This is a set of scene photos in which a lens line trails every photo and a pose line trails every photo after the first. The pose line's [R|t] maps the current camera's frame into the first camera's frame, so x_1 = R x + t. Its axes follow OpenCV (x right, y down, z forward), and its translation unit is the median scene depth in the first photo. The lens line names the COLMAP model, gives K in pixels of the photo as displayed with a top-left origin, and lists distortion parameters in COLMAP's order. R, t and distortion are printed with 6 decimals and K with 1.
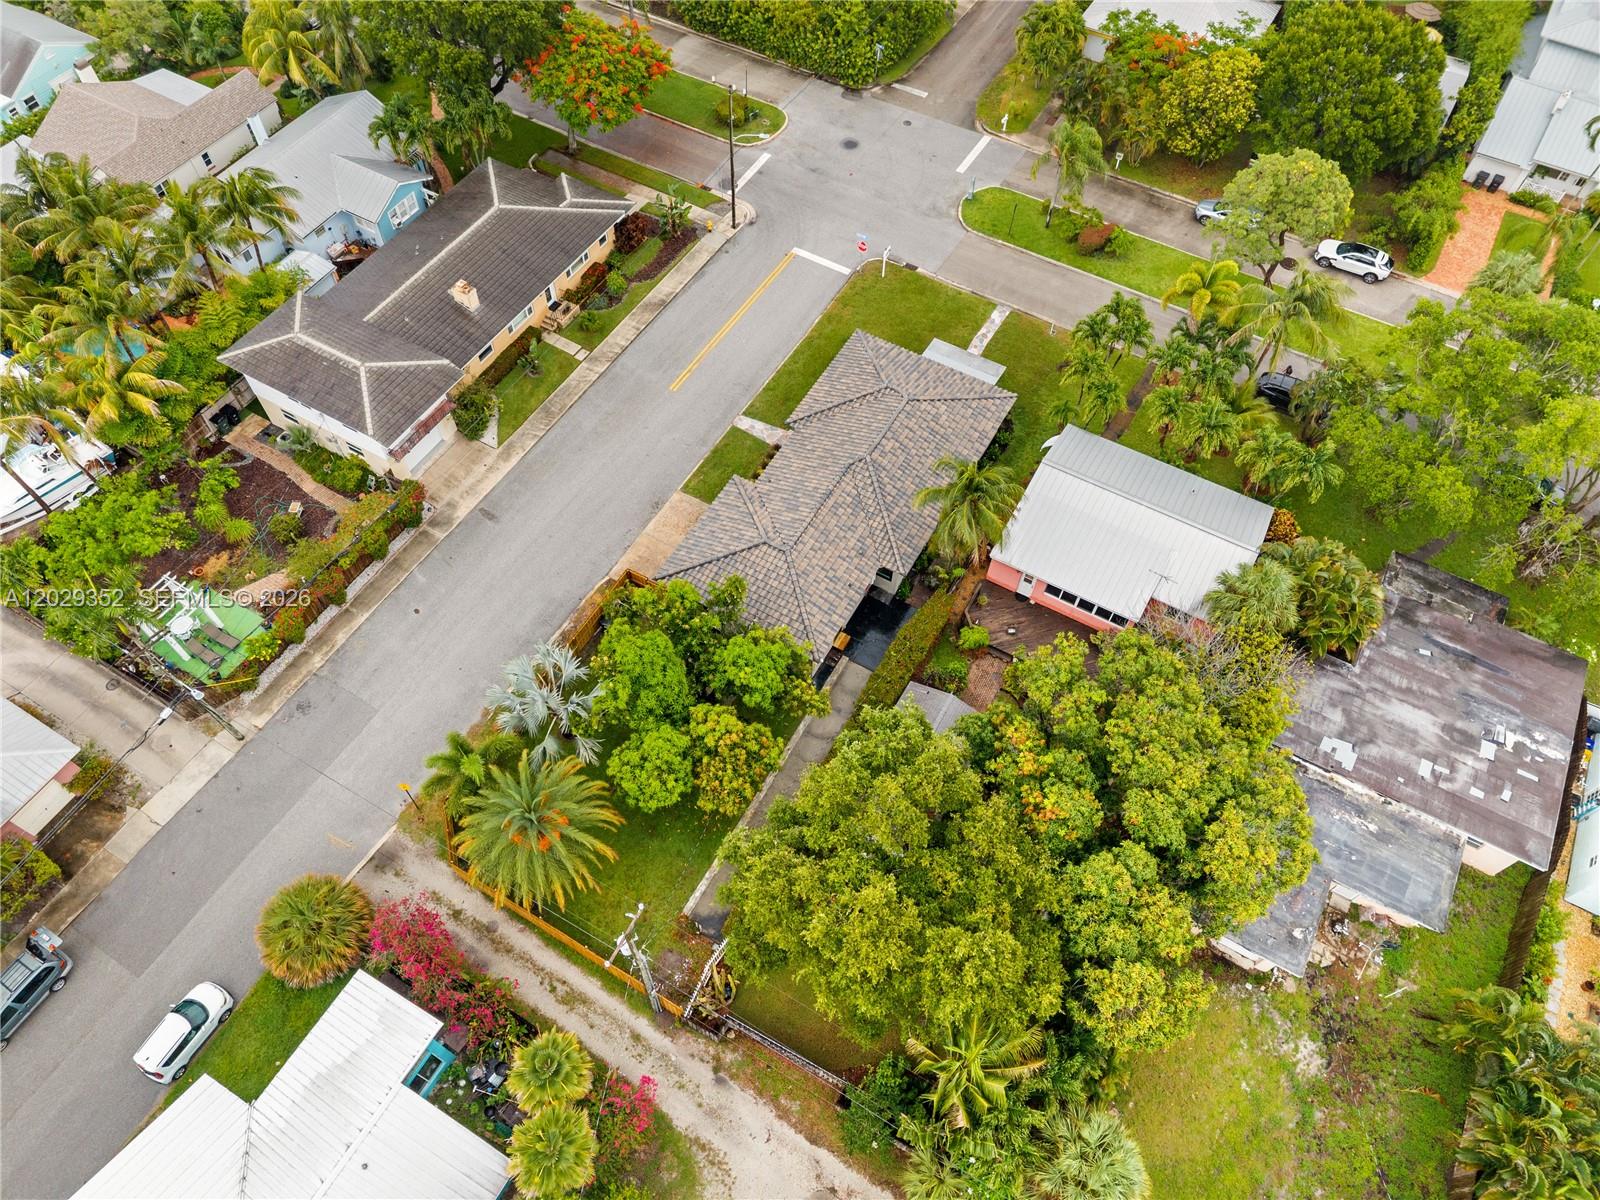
lens RADIAL K [[1076.3, 0, 793.4], [0, 1076.3, 607.0], [0, 0, 1]] dist [0.033020, -0.037840]
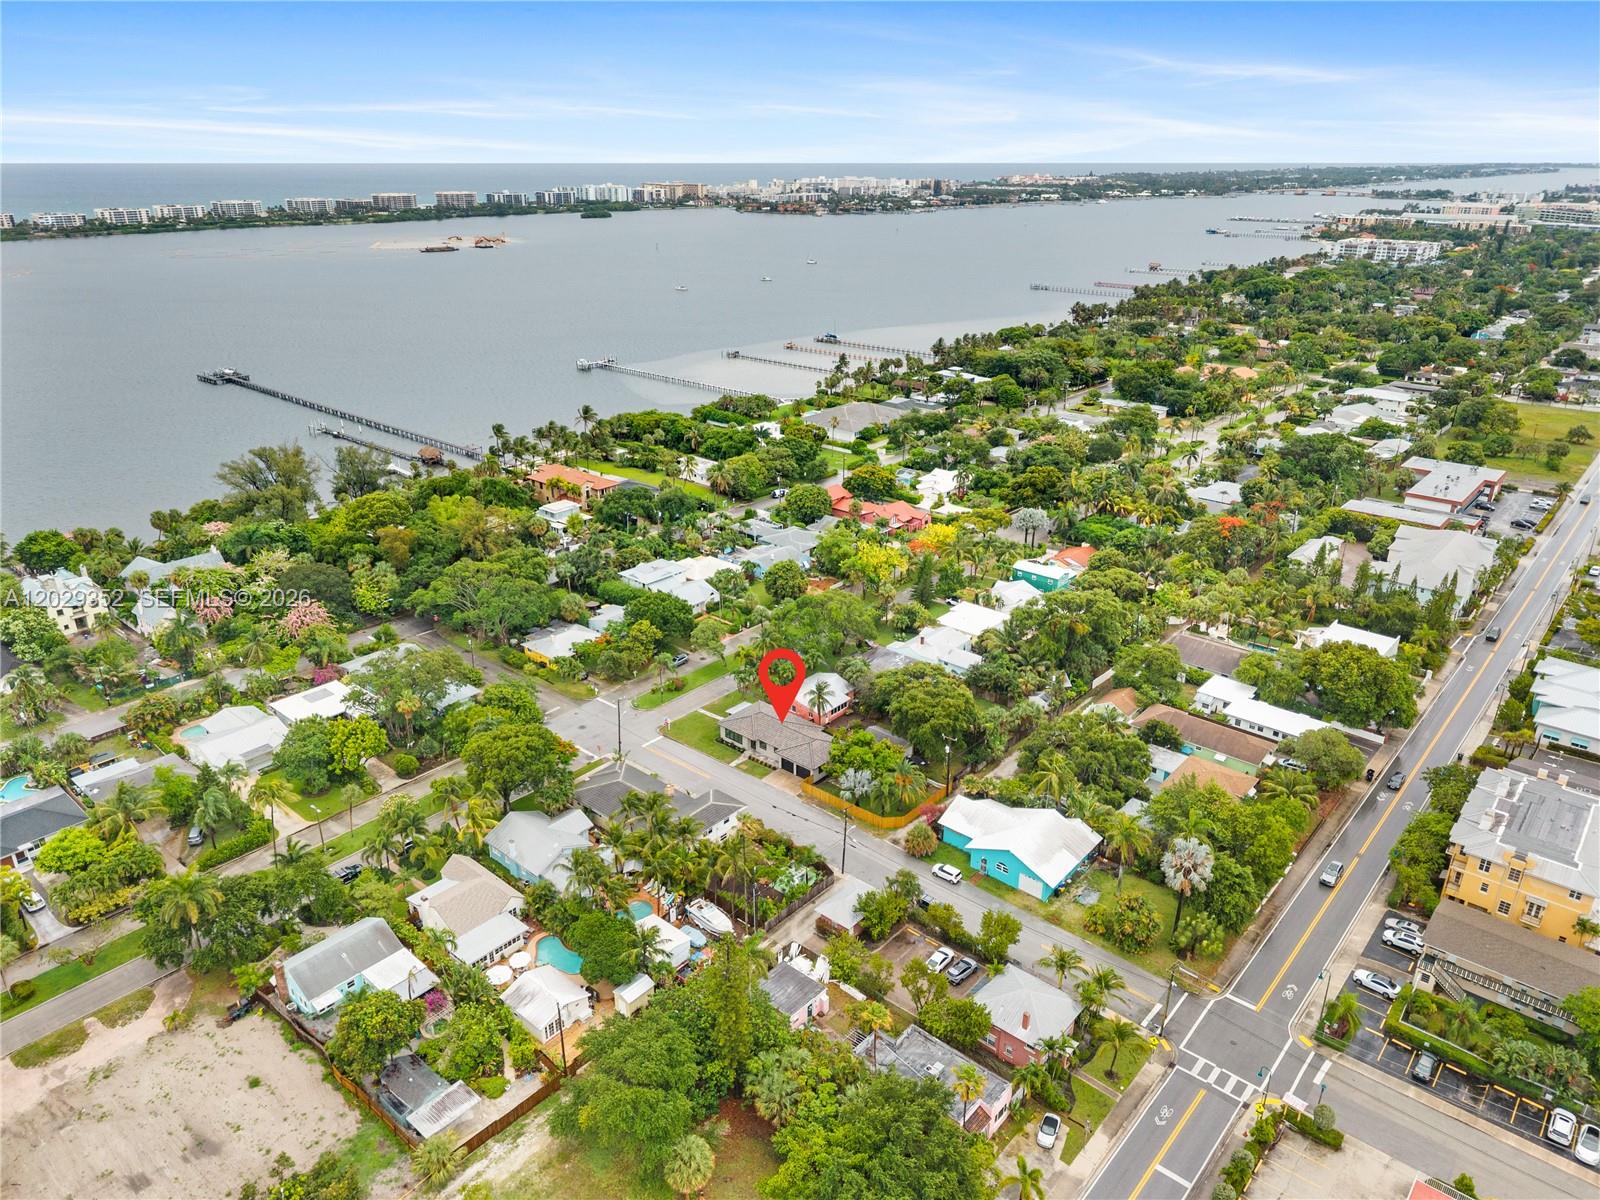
lens RADIAL K [[1076.3, 0, 793.4], [0, 1076.3, 607.0], [0, 0, 1]] dist [0.033020, -0.037840]
pose [[0.191909, -0.397165, 0.897458, -2.264256], [0.822233, 0.564331, 0.073918, -0.468958], [-0.535821, 0.723734, 0.434862, -0.512936]]
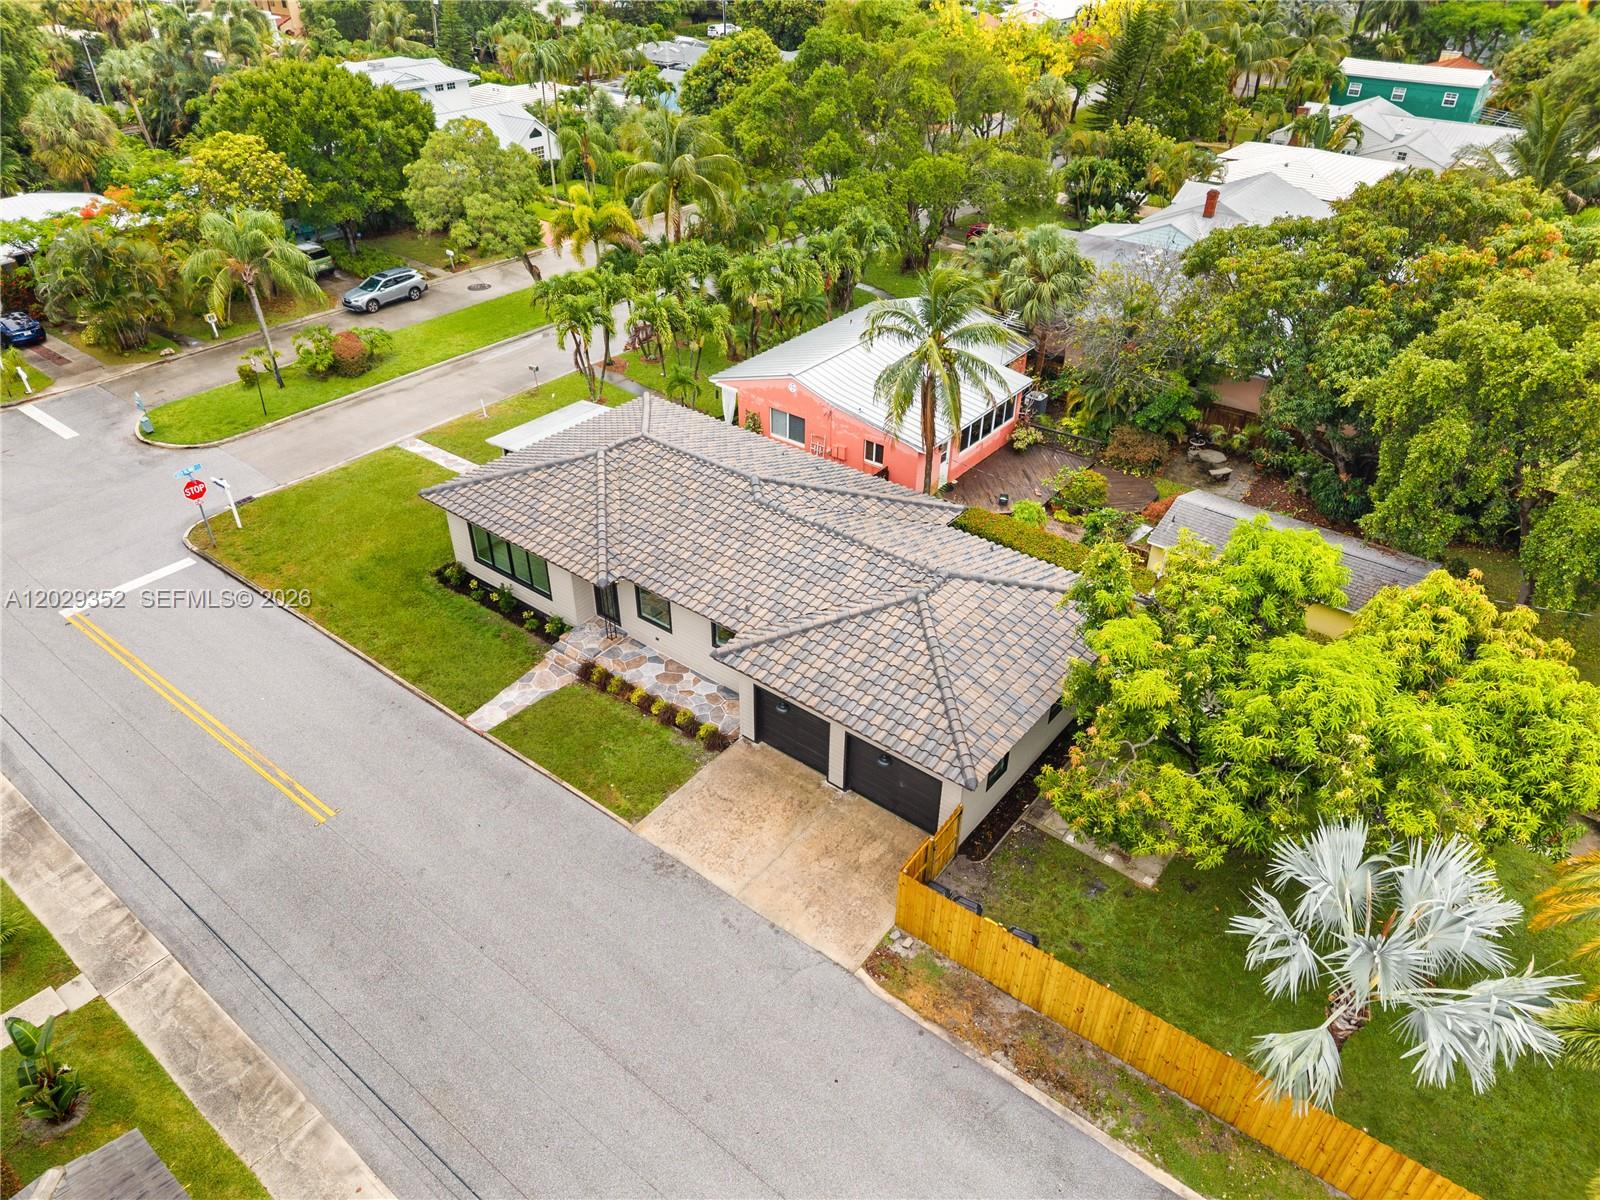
lens RADIAL K [[1072.3, 0, 786.0], [0, 1072.3, 600.9], [0, 0, 1]] dist [0.025696, -0.029152]
pose [[0.150893, -0.573707, 0.805042, -0.390299], [0.829251, 0.516762, 0.212836, -0.193398], [-0.538120, 0.635466, 0.553723, 0.637147]]
